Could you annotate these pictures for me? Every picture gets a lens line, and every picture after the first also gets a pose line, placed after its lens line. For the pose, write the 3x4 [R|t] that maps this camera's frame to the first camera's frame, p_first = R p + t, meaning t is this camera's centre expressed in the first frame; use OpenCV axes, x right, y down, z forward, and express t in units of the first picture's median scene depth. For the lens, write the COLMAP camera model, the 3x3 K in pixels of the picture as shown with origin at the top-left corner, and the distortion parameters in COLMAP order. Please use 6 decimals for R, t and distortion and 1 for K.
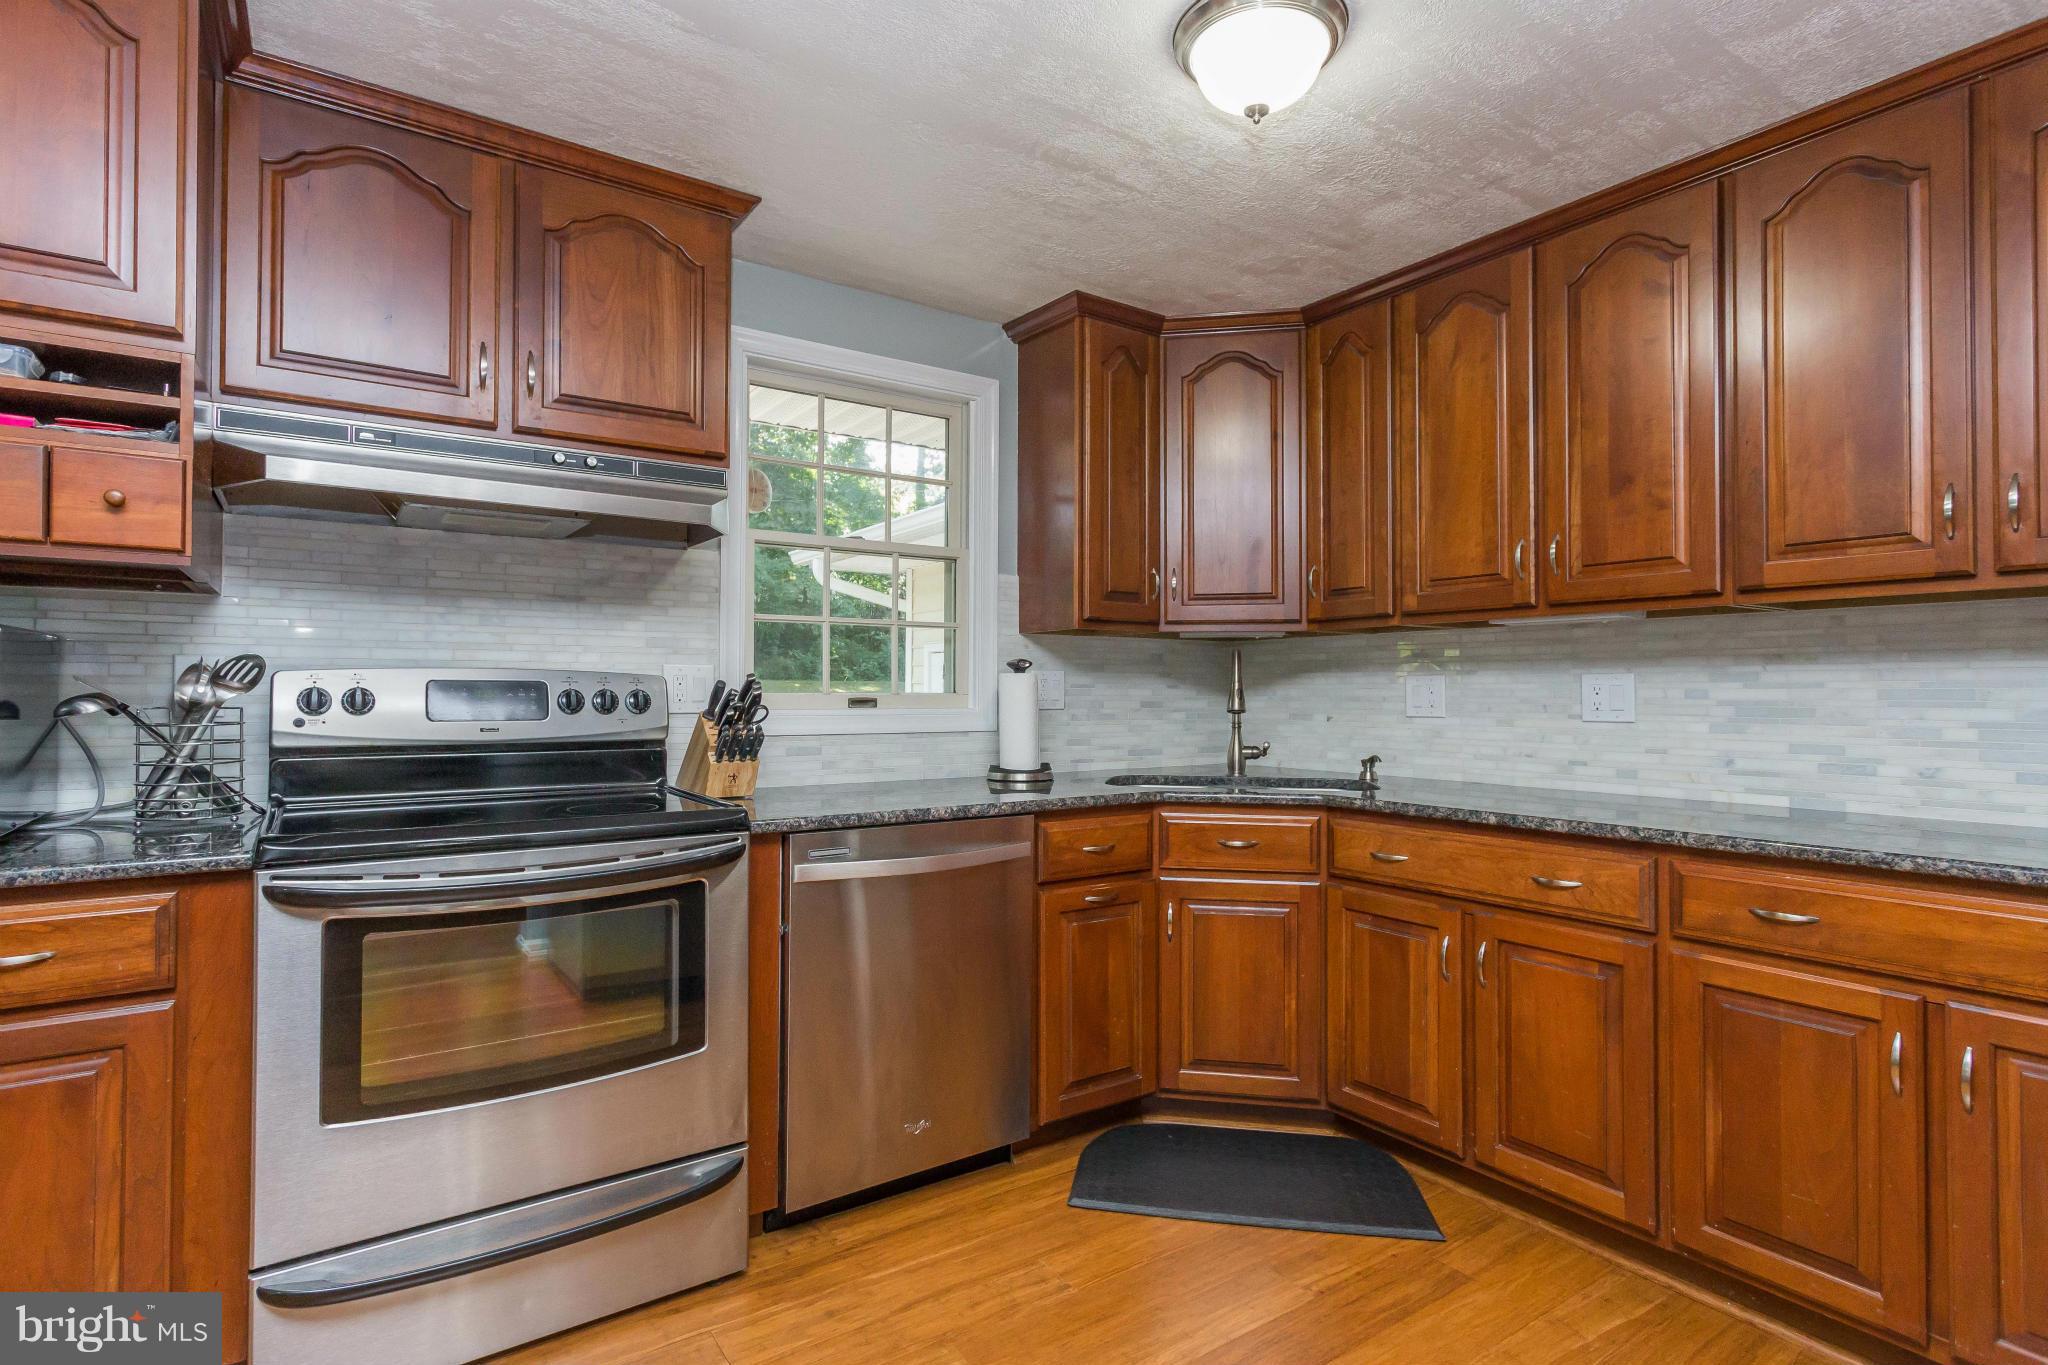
lens RADIAL K [[1011.5, 0, 983.3], [0, 1011.5, 686.4], [0, 0, 1]] dist [0.000145, 0.001050]
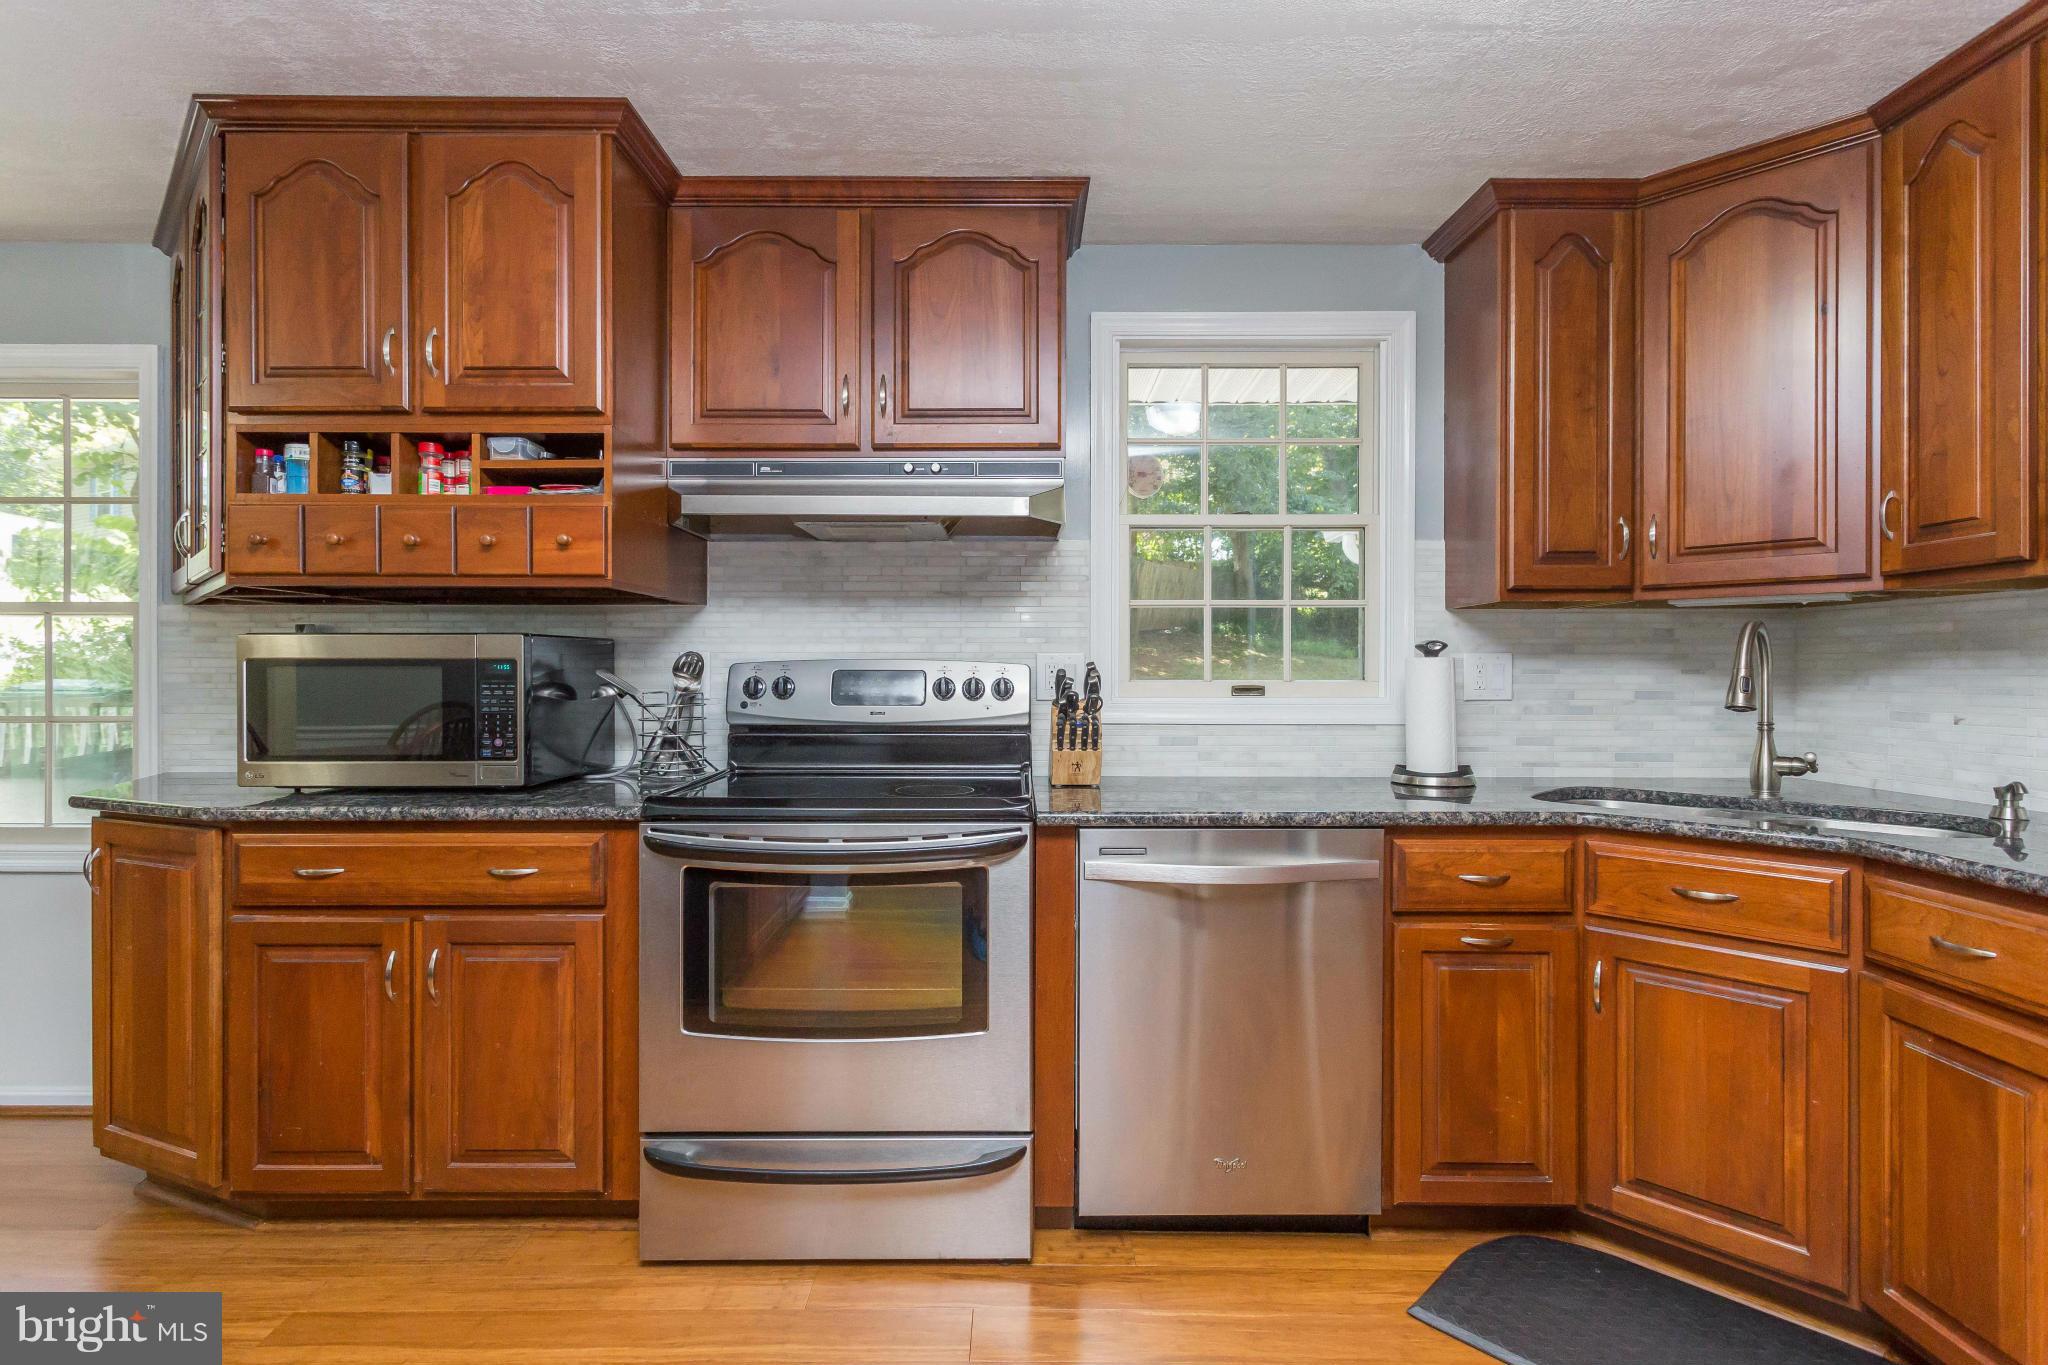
lens RADIAL K [[977.3, 0, 1013.1], [0, 977.3, 675.9], [0, 0, 1]] dist [0.002739, 0.000320]
pose [[0.828072, 0.001029, -0.560621, 0.235899], [0.005184, 0.999942, 0.009493, -0.008119], [0.560598, -0.010767, 0.828018, 0.157096]]
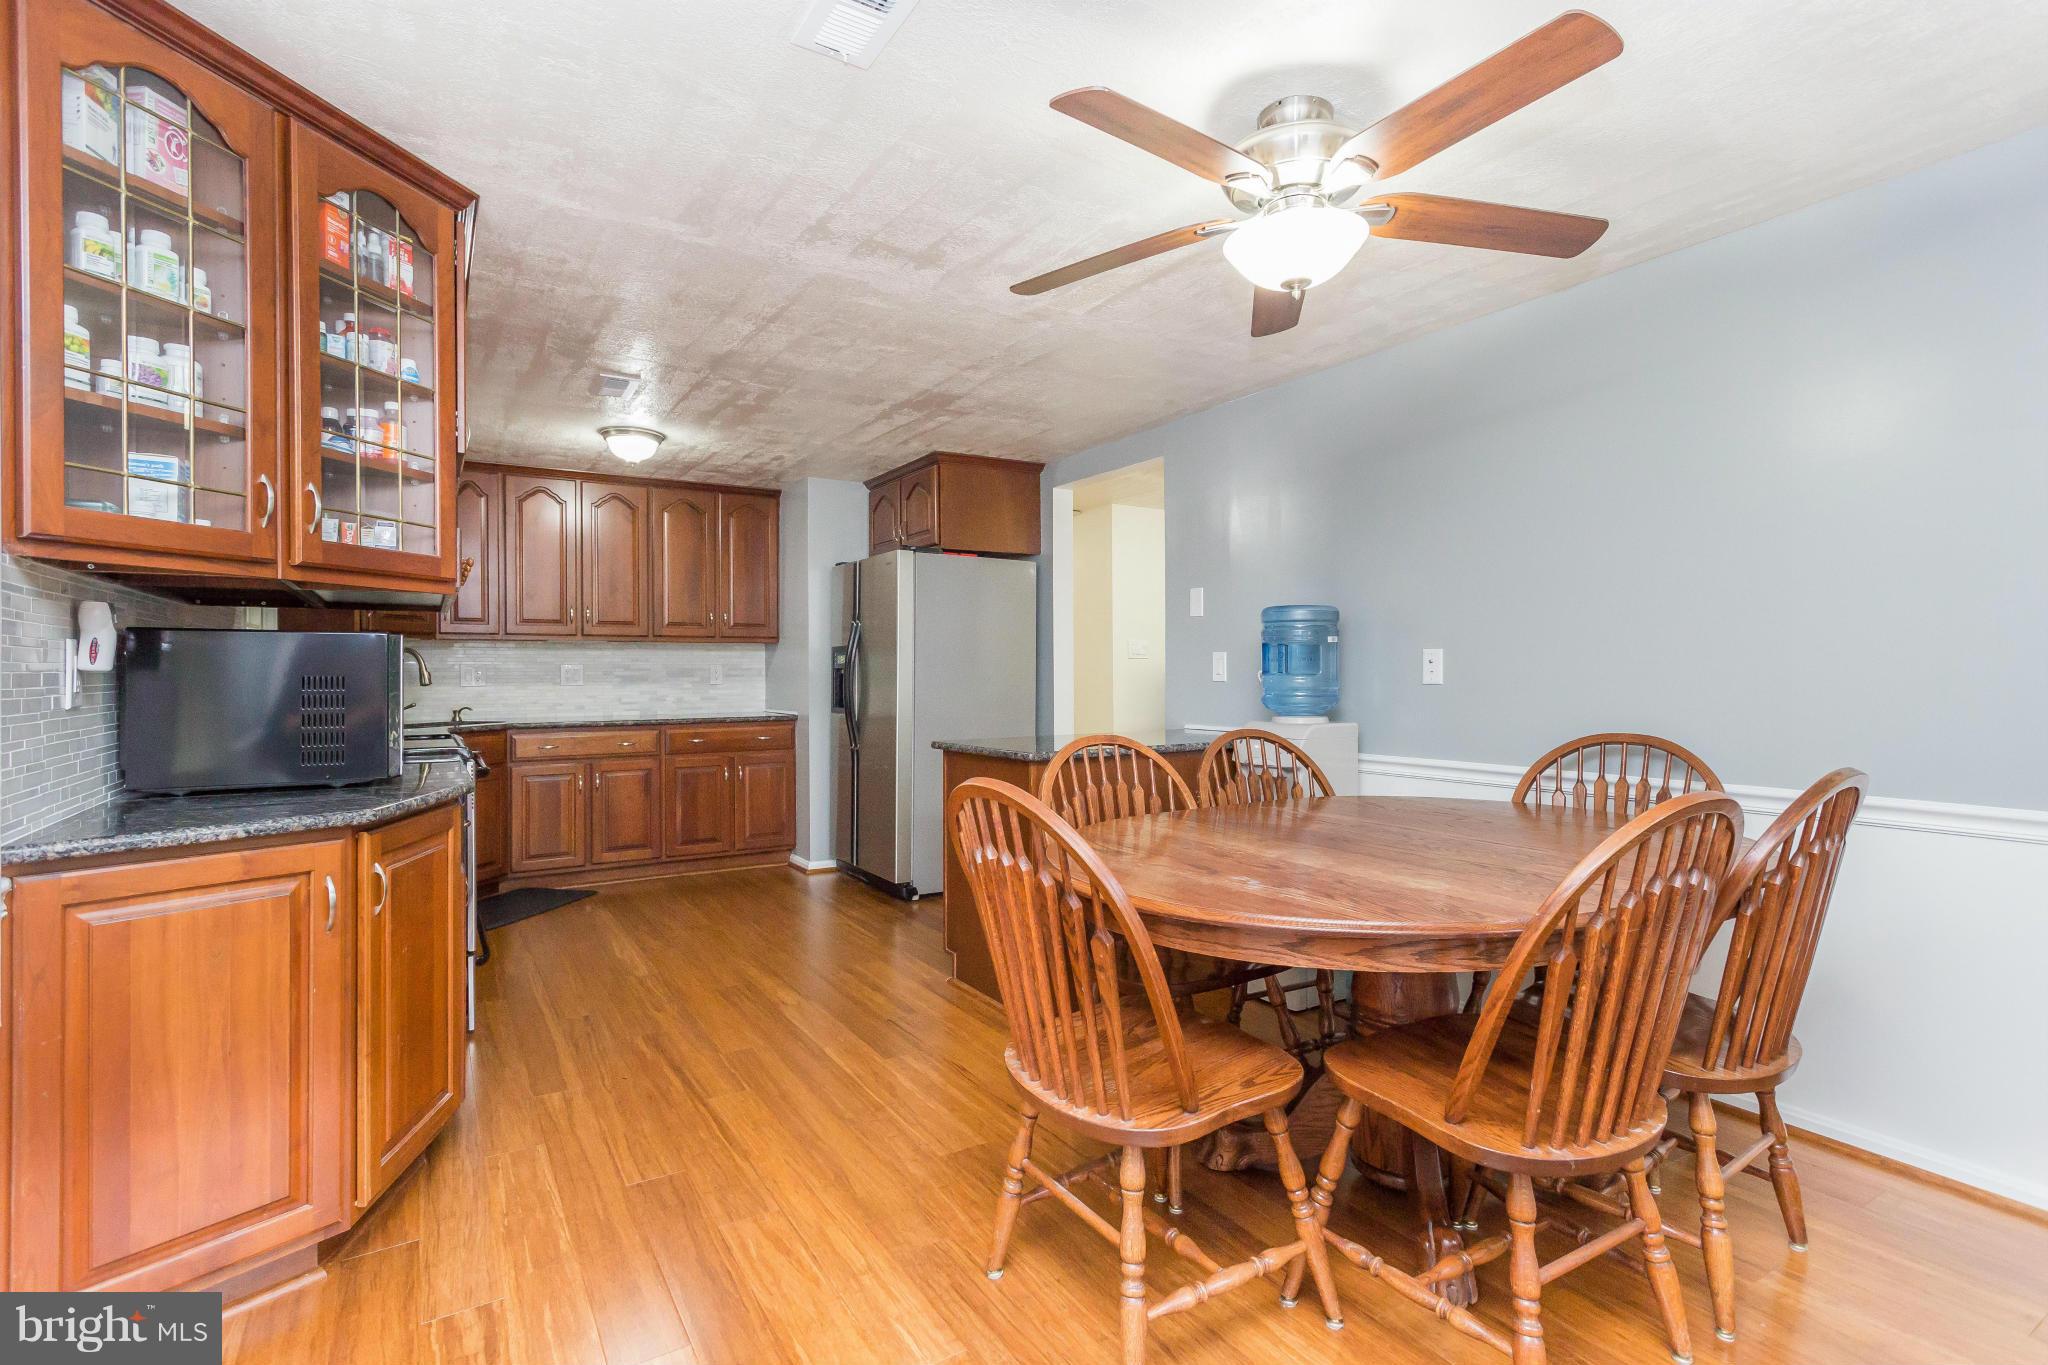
lens RADIAL K [[977.3, 0, 1013.1], [0, 977.3, 675.9], [0, 0, 1]] dist [0.002739, 0.000320]
pose [[0.036699, -0.000470, 0.999326, -1.853409], [-0.008454, 0.999964, 0.000781, 0.006158], [-0.999291, -0.008477, 0.036694, -0.098115]]
